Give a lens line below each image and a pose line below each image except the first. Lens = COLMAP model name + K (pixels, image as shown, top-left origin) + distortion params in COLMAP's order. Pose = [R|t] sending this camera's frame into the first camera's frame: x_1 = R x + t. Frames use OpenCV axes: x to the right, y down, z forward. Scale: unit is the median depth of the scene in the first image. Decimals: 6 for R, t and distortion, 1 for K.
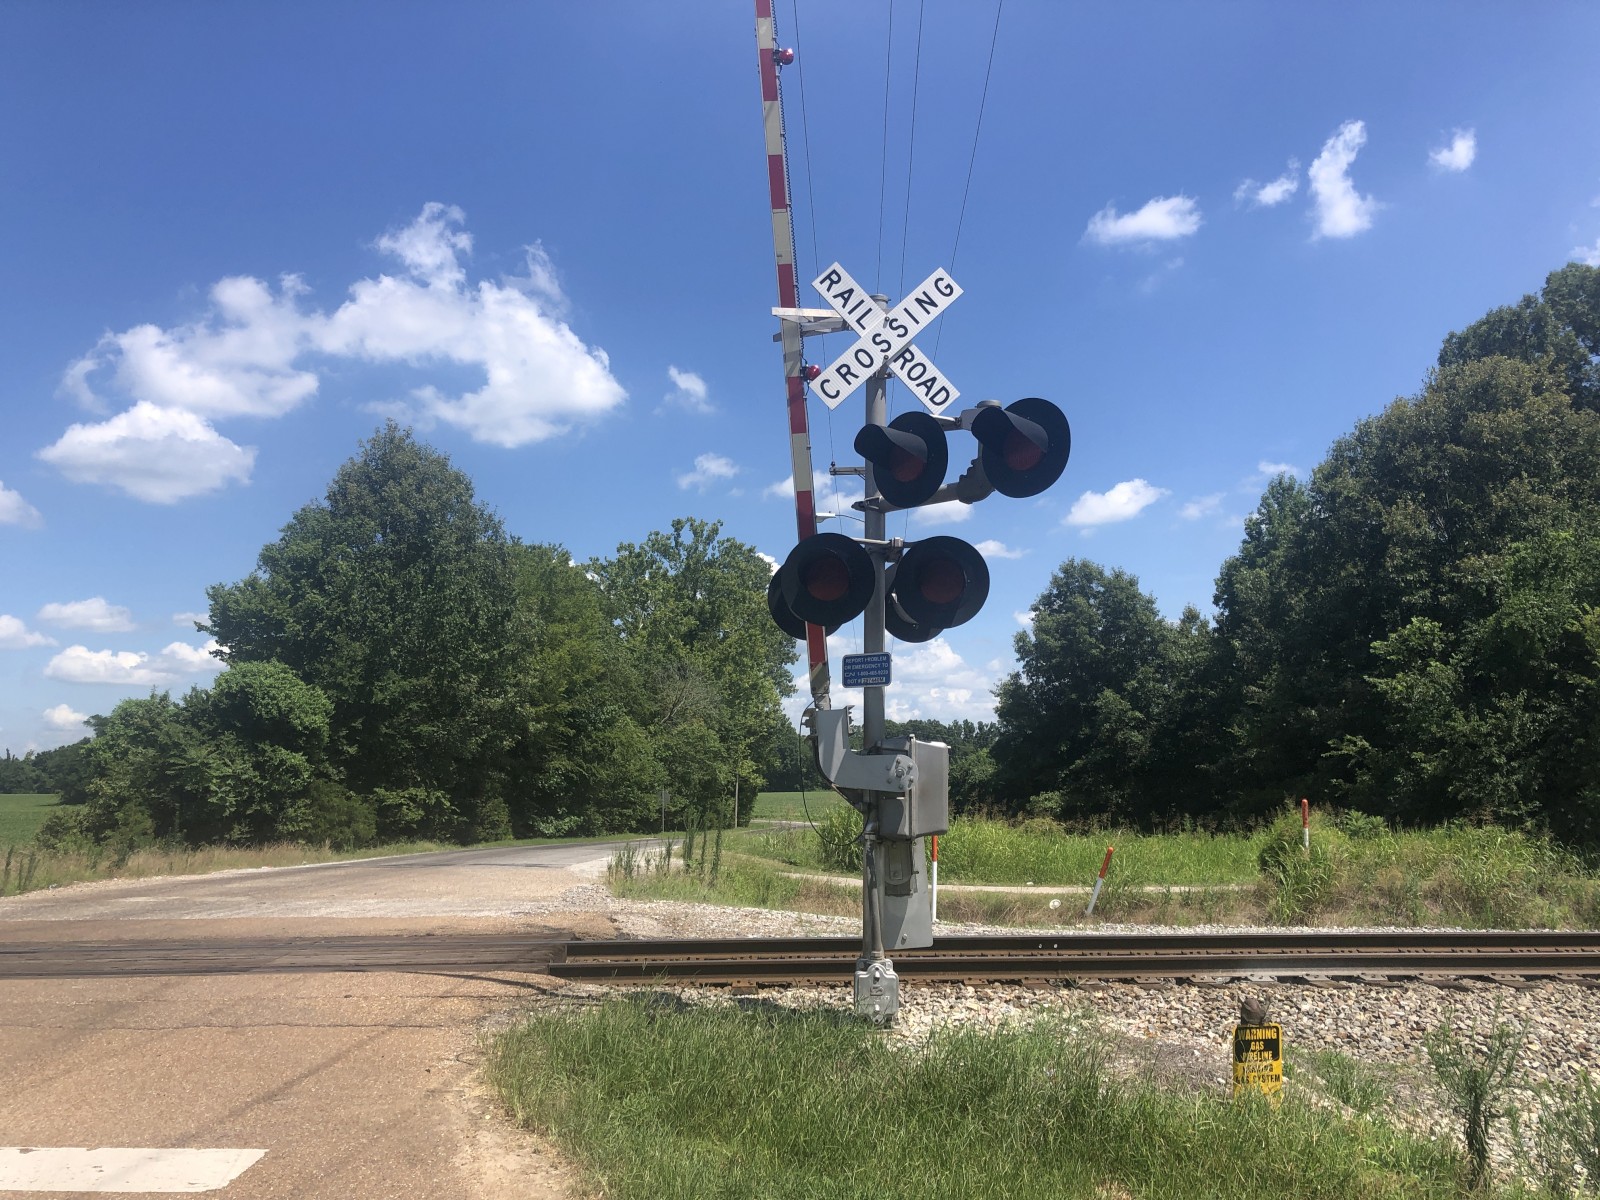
lens RADIAL K [[1316.2, 0, 764.4], [0, 1316.2, 577.8], [0, 0, 1]] dist [0.118060, -0.191386]
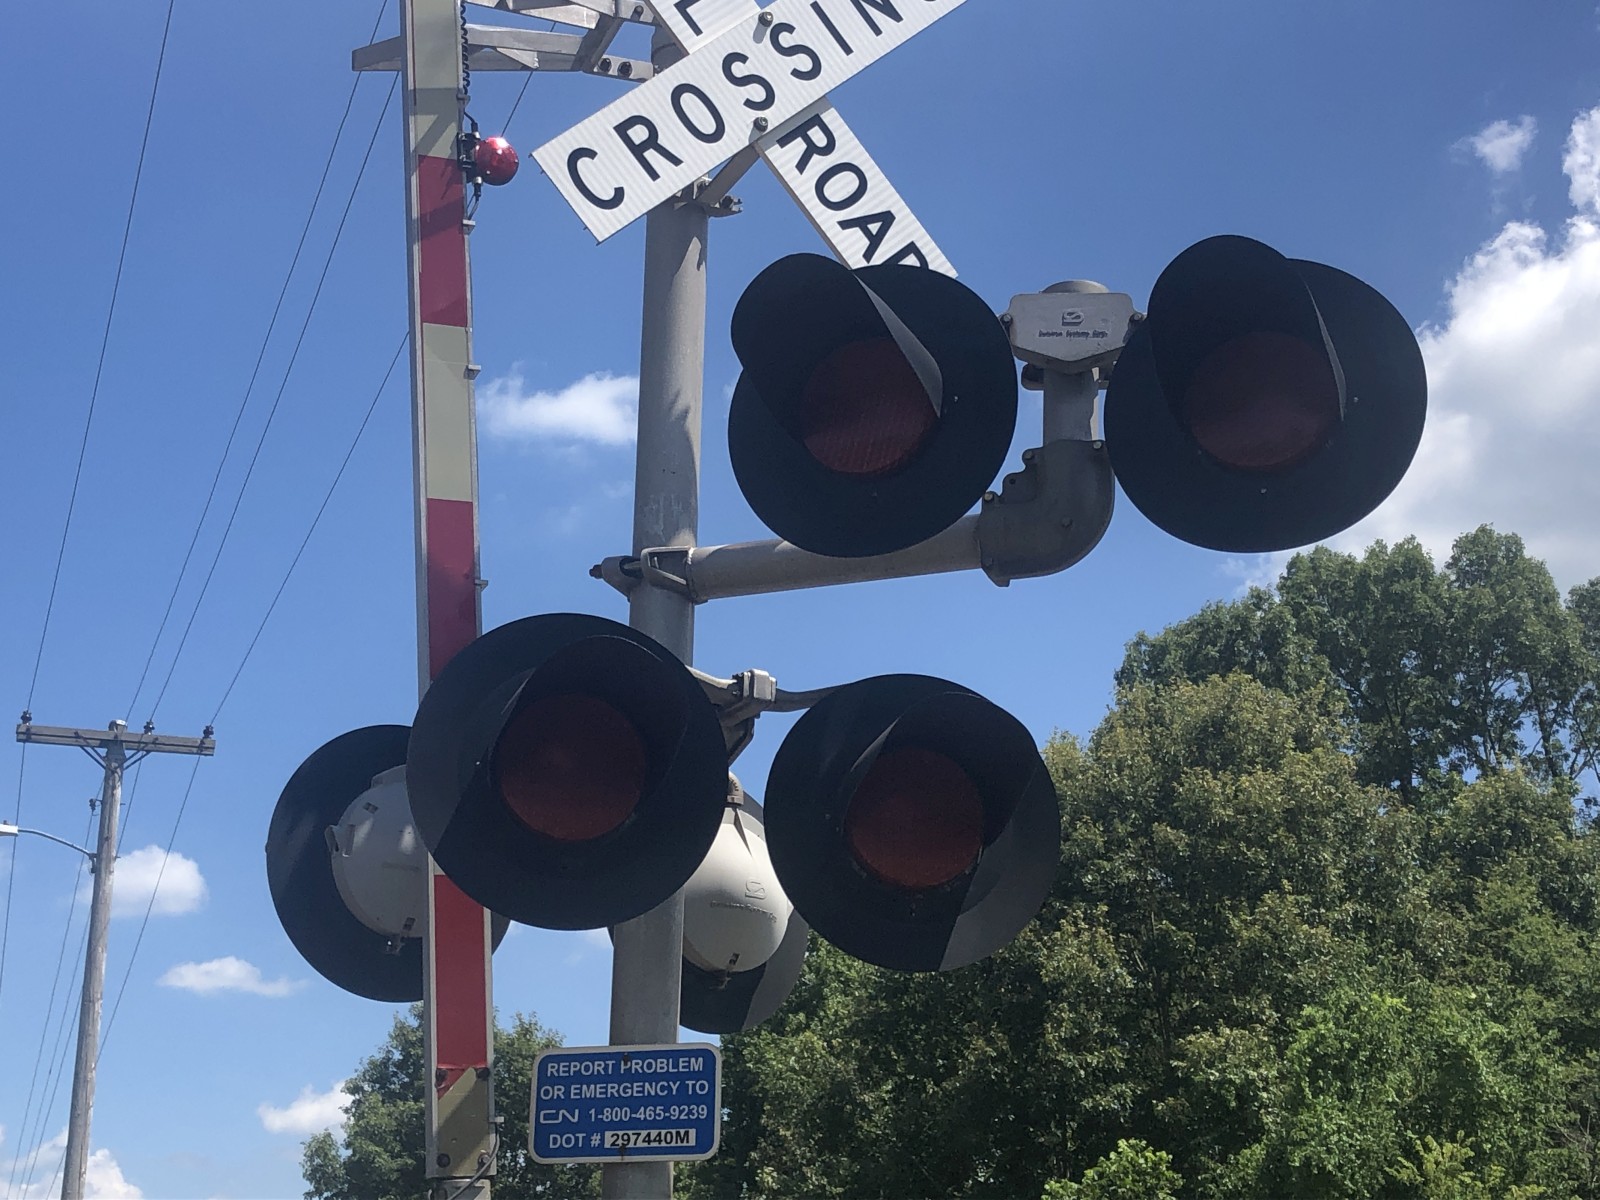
lens RADIAL K [[2472.7, 0, 800.4], [0, 2472.7, 559.8], [0, 0, 1]] dist [0.256973, -0.003535]
pose [[0.920514, 0.137061, 0.365879, -0.104058], [-0.065677, 0.977406, -0.200907, 0.058501], [-0.385149, 0.160907, 0.908718, 0.429918]]
